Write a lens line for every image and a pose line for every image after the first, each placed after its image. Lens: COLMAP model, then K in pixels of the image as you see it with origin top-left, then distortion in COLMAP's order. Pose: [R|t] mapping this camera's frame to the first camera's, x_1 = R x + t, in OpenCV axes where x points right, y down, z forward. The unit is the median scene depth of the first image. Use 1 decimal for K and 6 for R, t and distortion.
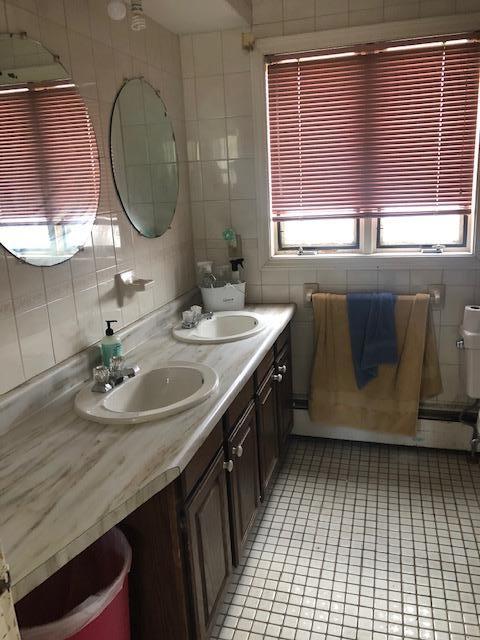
lens RADIAL K [[523.7, 0, 238.9], [0, 523.7, 317.1], [0, 0, 1]] dist [0.026902, -0.030902]
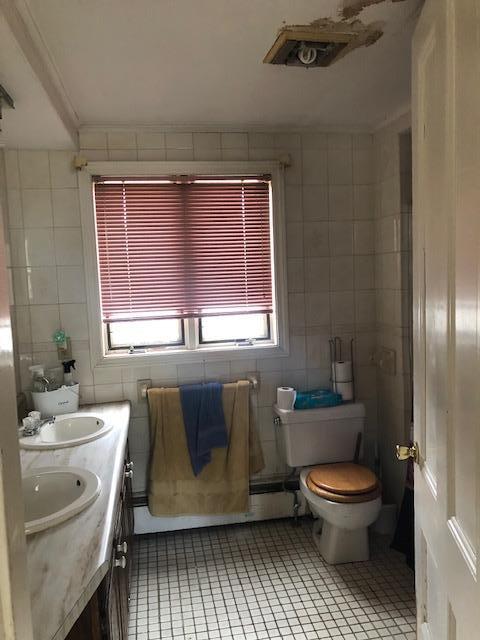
lens RADIAL K [[523.7, 0, 242.5], [0, 523.7, 318.8], [0, 0, 1]] dist [0.026902, -0.030902]
pose [[0.901457, -0.024766, 0.432160, -0.145061], [0.105018, 0.981048, -0.162839, 0.008758], [-0.419937, 0.192177, 0.886973, -0.049539]]
